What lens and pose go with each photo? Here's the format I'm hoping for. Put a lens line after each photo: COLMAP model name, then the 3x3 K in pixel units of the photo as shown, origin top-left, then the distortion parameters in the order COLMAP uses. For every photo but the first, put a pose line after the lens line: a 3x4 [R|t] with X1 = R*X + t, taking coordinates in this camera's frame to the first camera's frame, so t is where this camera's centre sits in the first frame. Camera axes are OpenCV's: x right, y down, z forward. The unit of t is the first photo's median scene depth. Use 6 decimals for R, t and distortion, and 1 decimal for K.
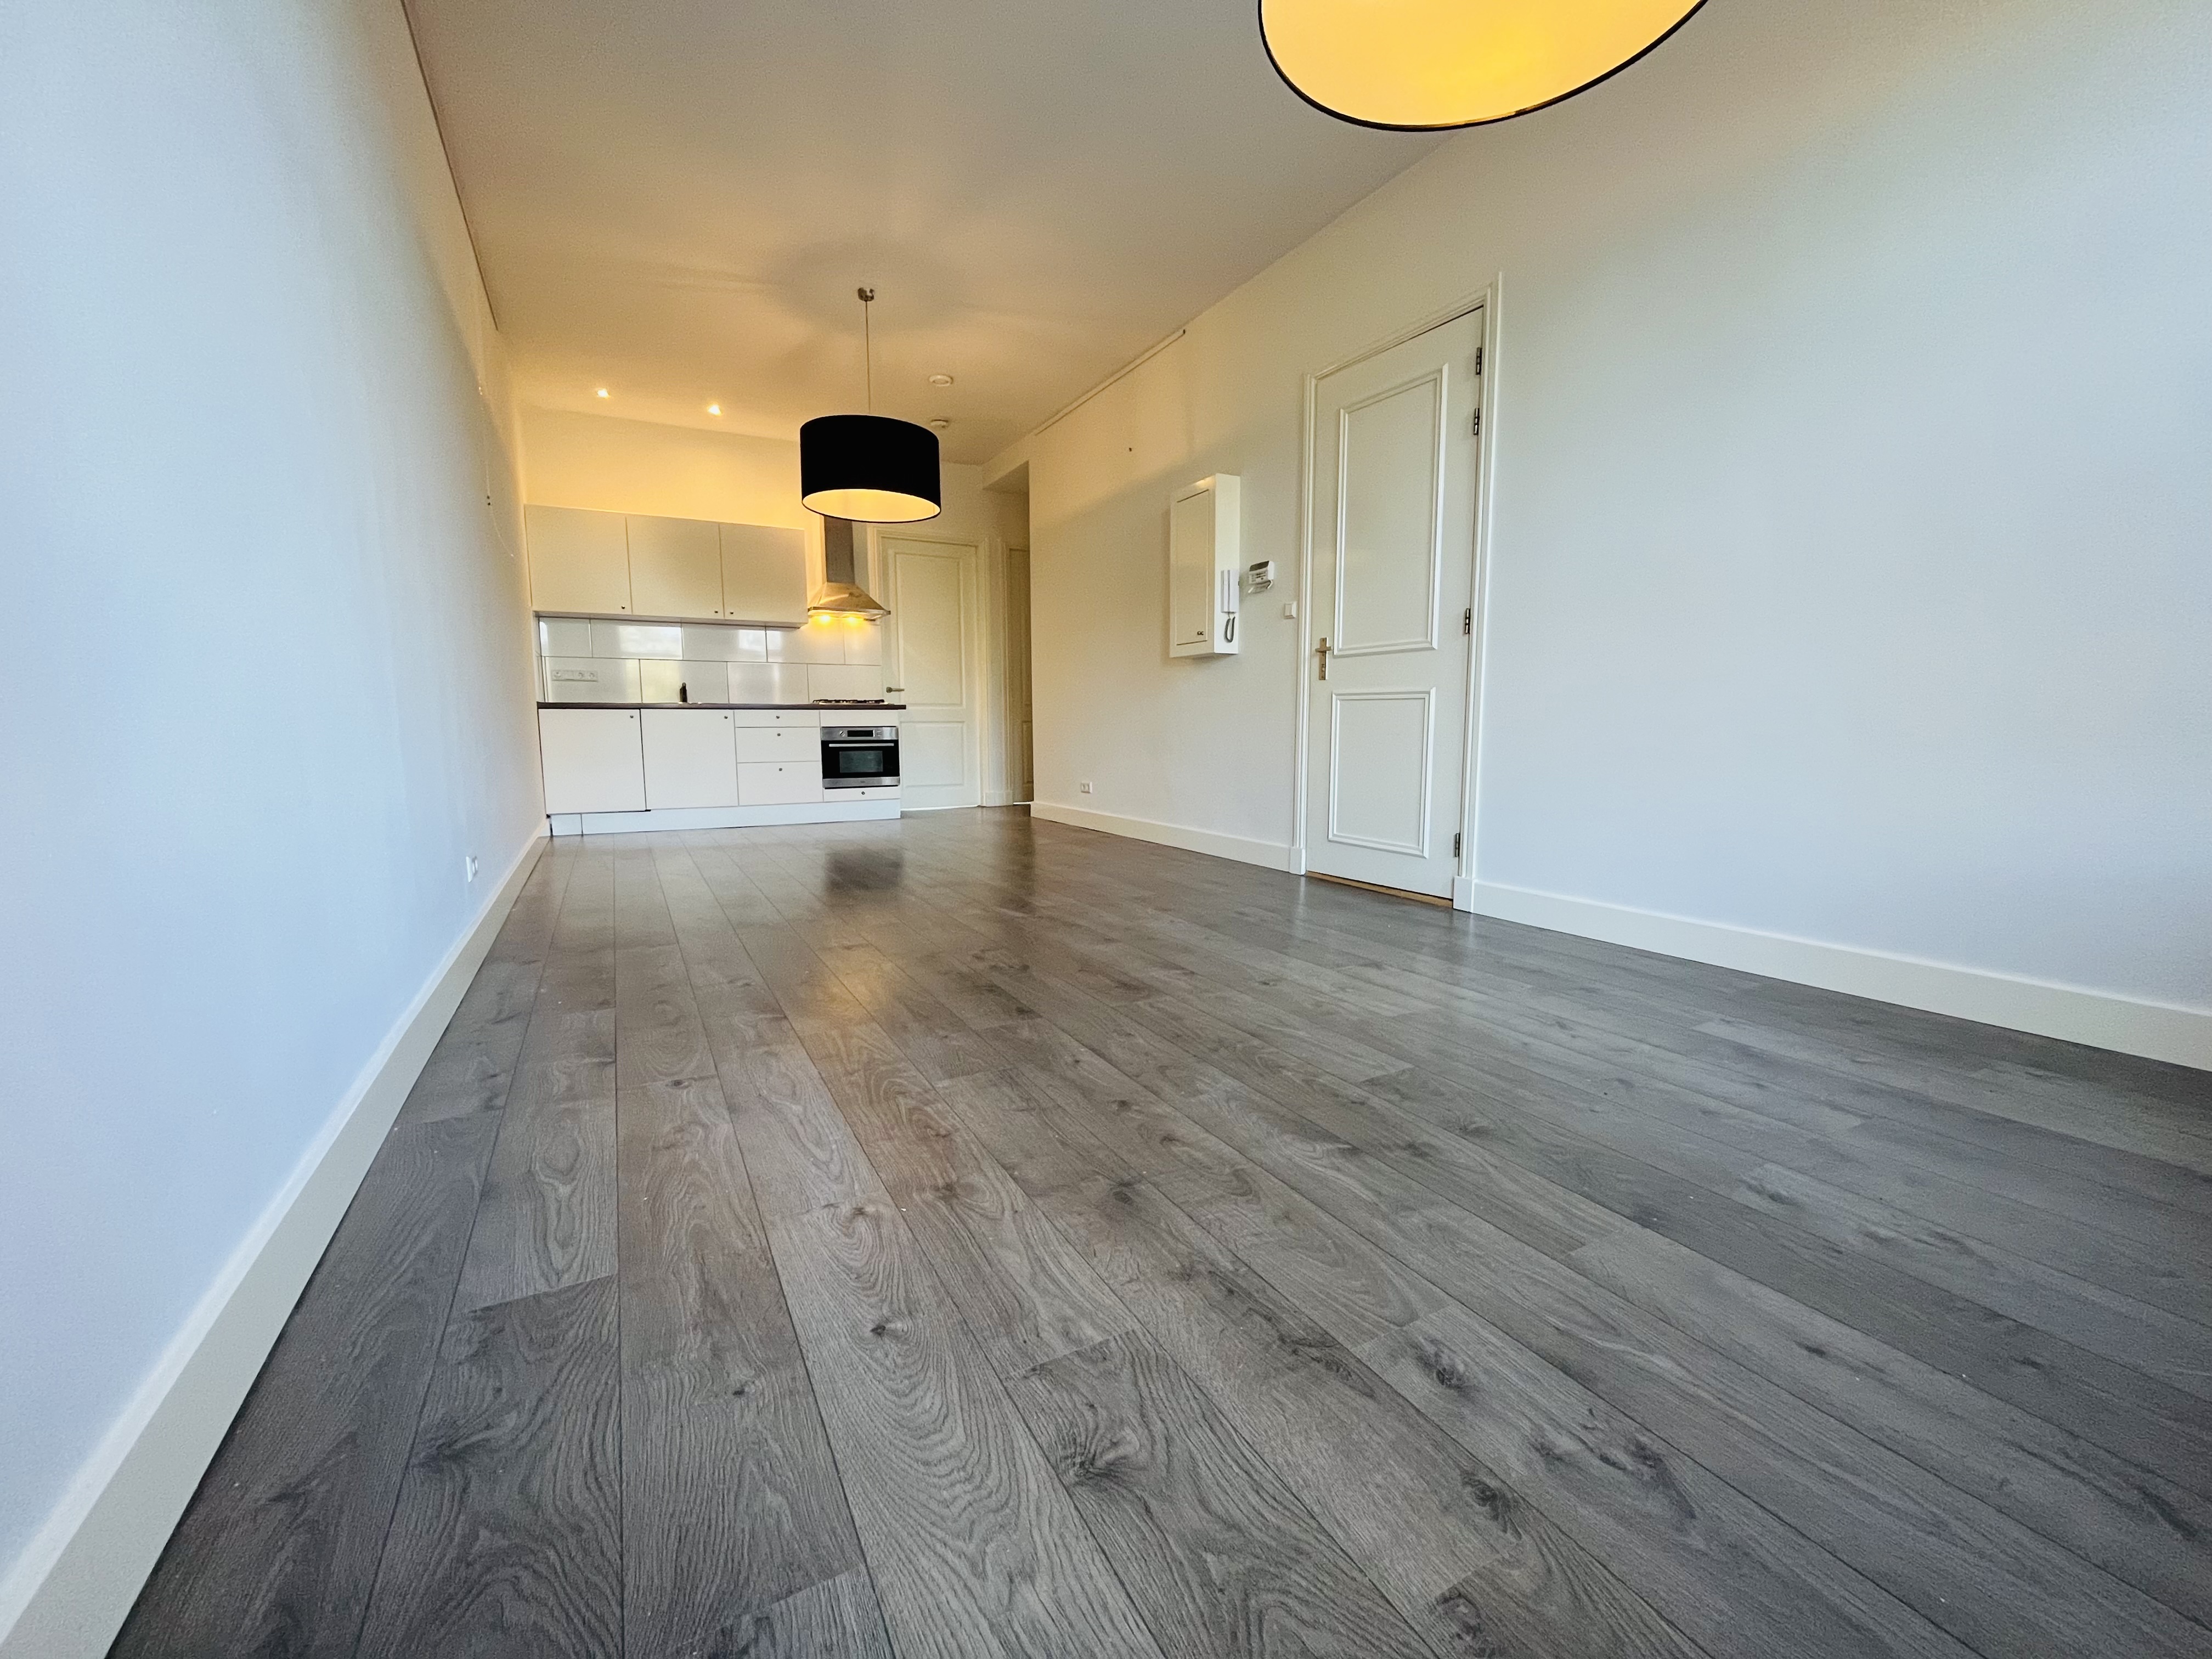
lens RADIAL K [[891.4, 0, 1102.4], [0, 891.4, 828.7], [0, 0, 1]] dist [-0.003126, -0.000168]
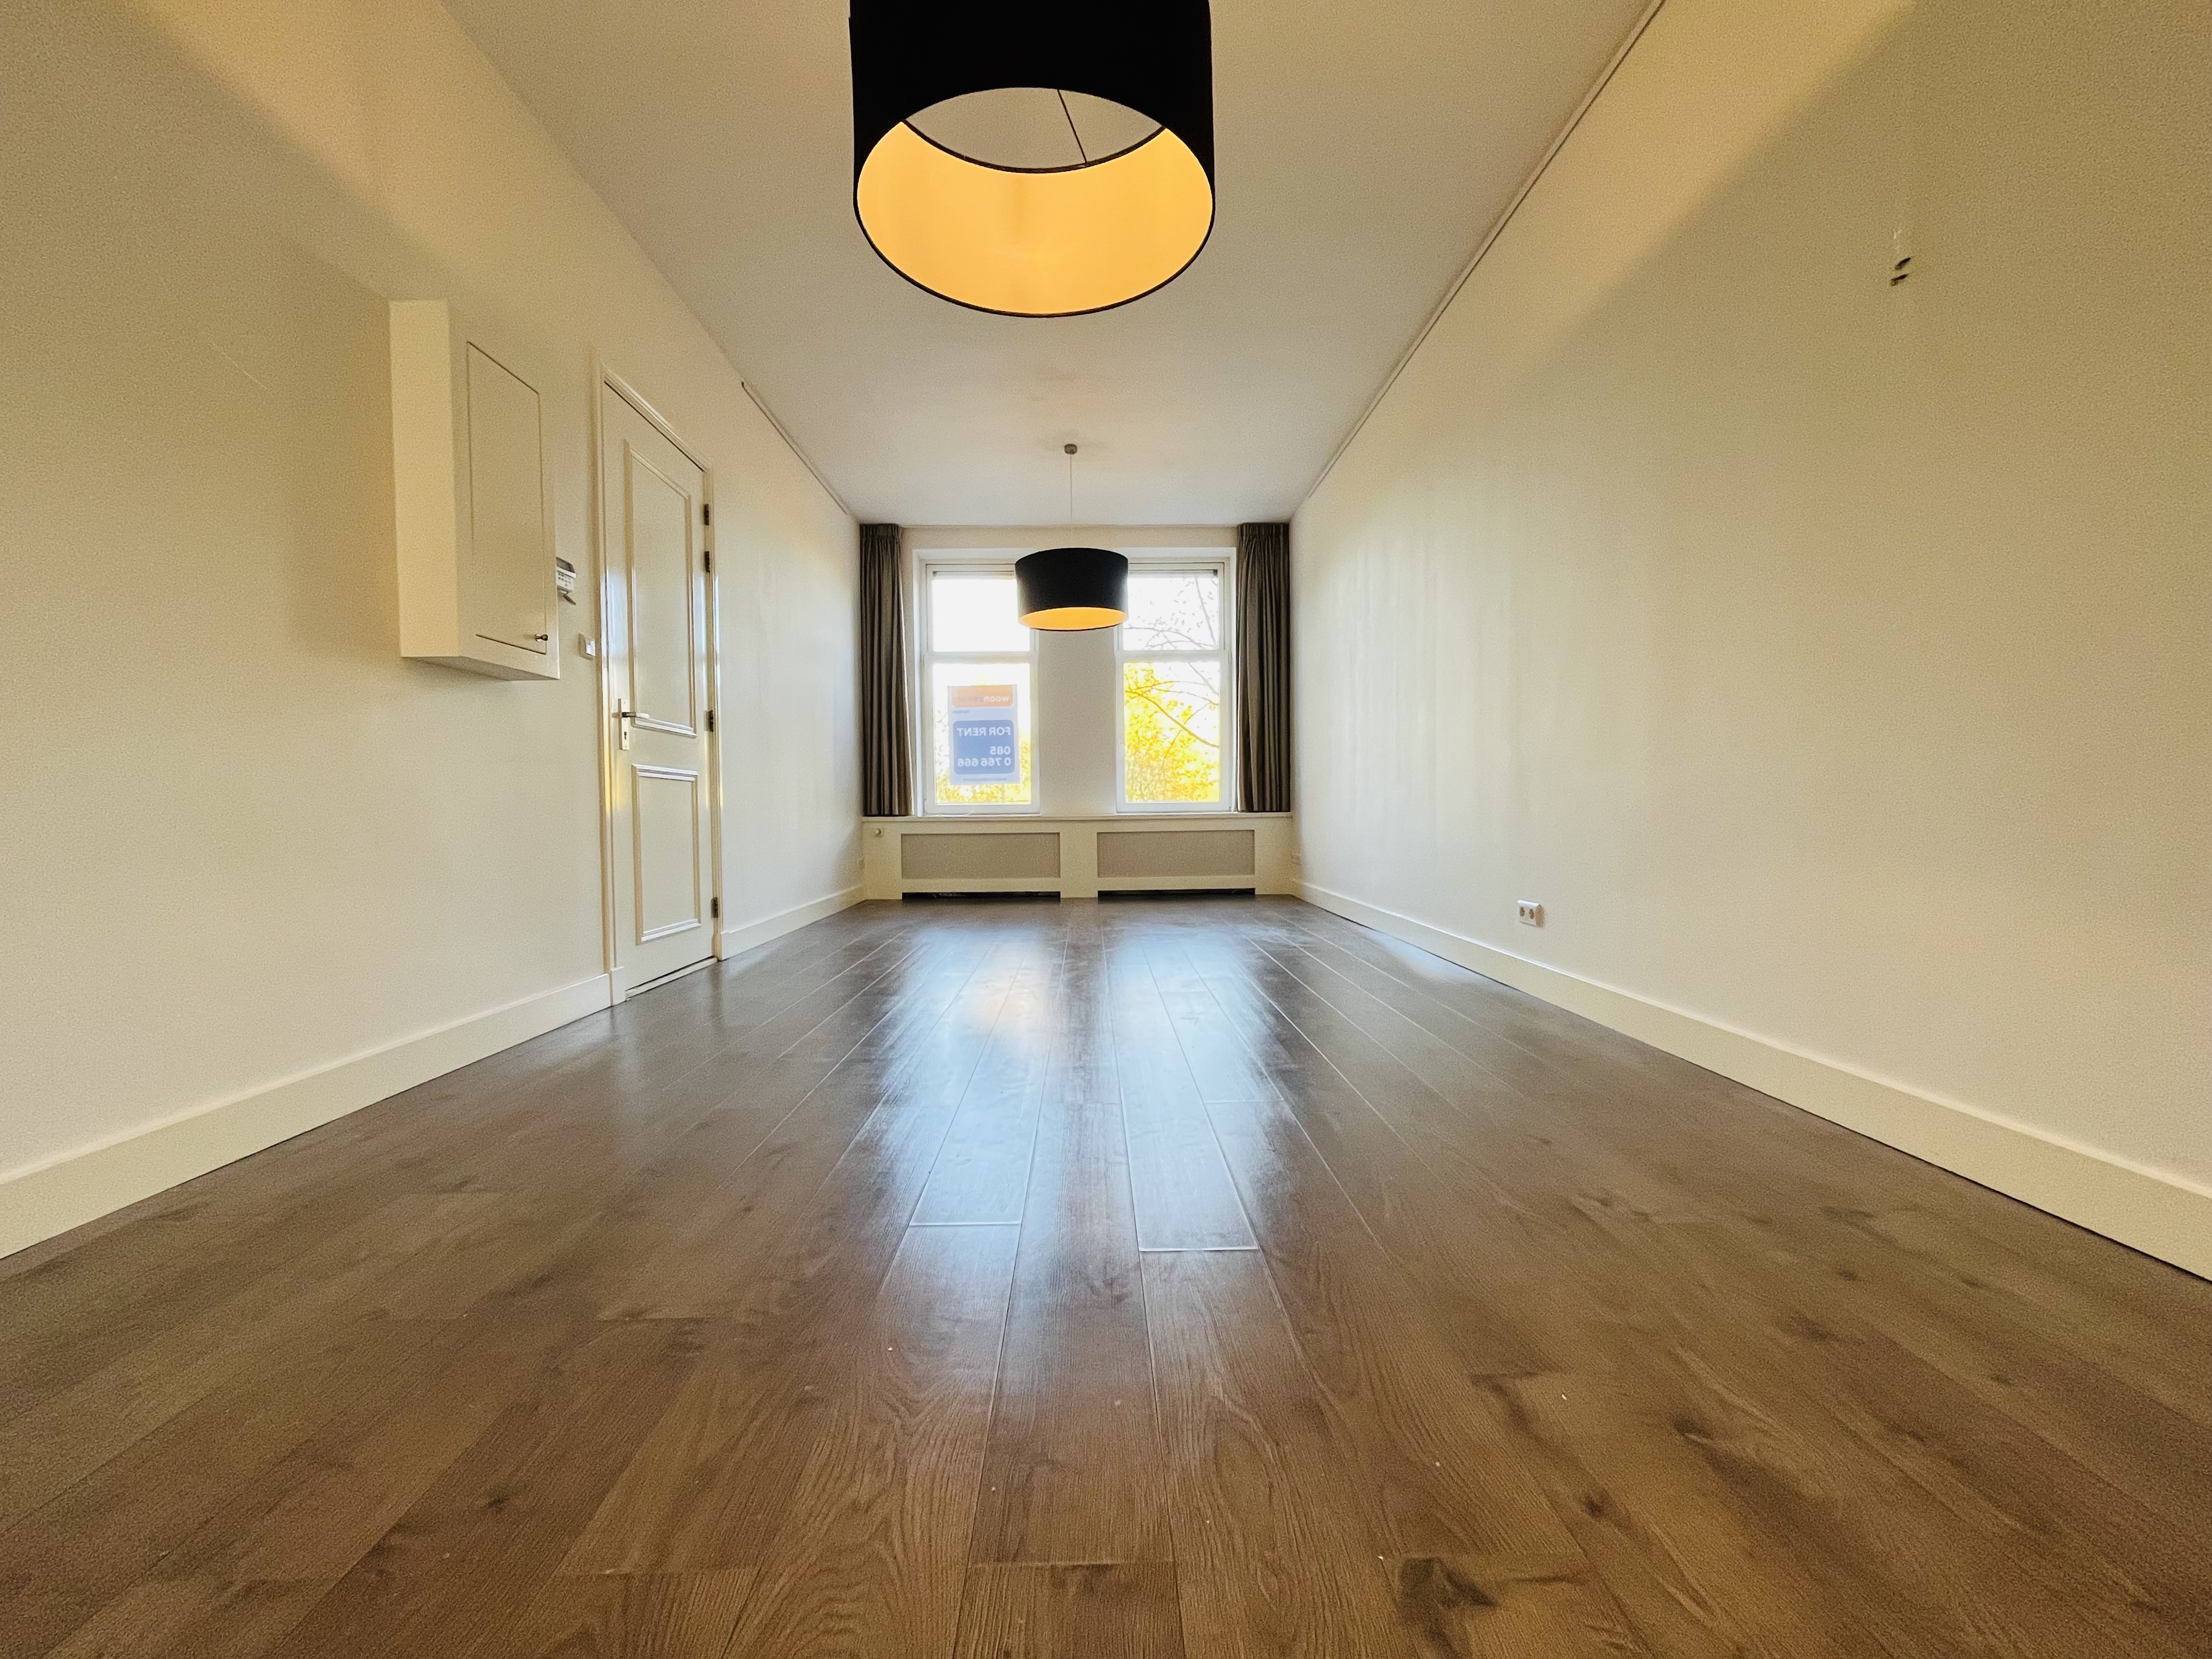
lens RADIAL K [[891.4, 0, 1107.1], [0, 891.4, 829.4], [0, 0, 1]] dist [-0.003126, -0.000168]
pose [[-0.887267, -0.007652, 0.461193, -1.035819], [0.060958, 0.989147, 0.133687, -0.159062], [-0.457211, 0.146730, -0.877171, 2.020079]]
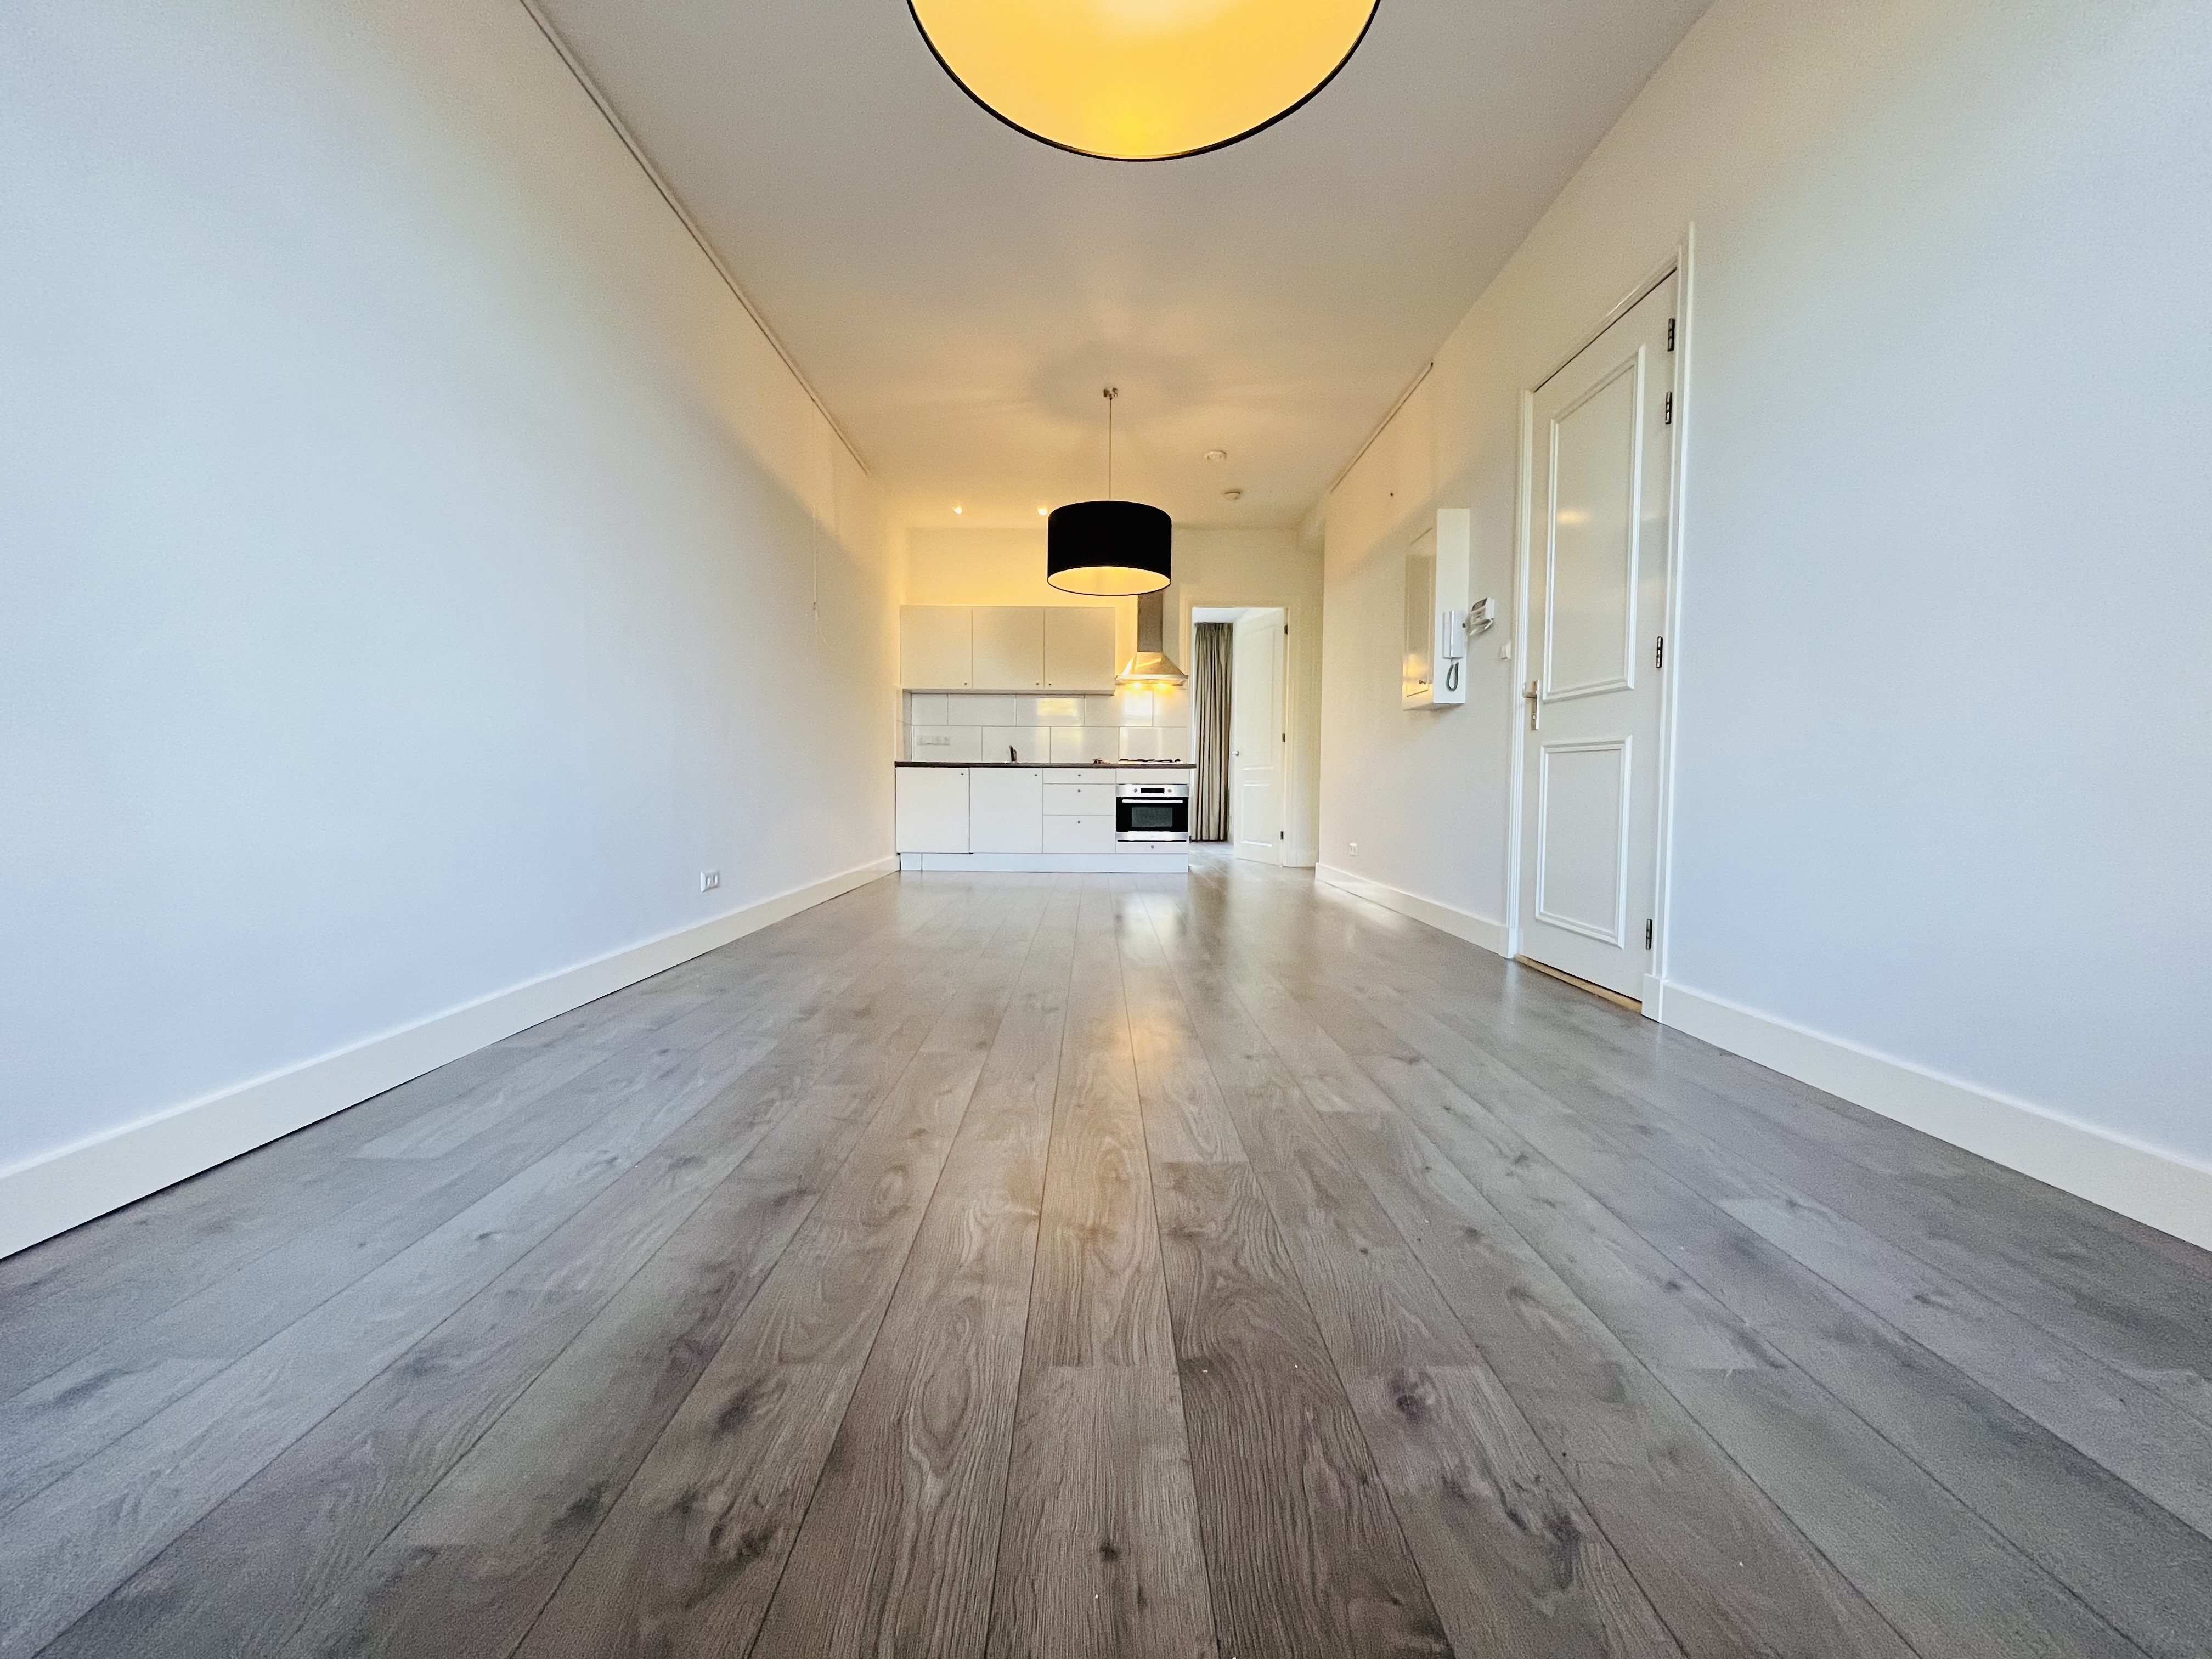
lens RADIAL K [[891.4, 0, 1097.8], [0, 891.4, 828.2], [0, 0, 1]] dist [-0.003126, -0.000168]
pose [[0.883254, 0.032486, -0.467768, 0.323557], [-0.065429, 0.996376, -0.054348, -0.000254], [0.464308, 0.078608, 0.882179, 0.073429]]
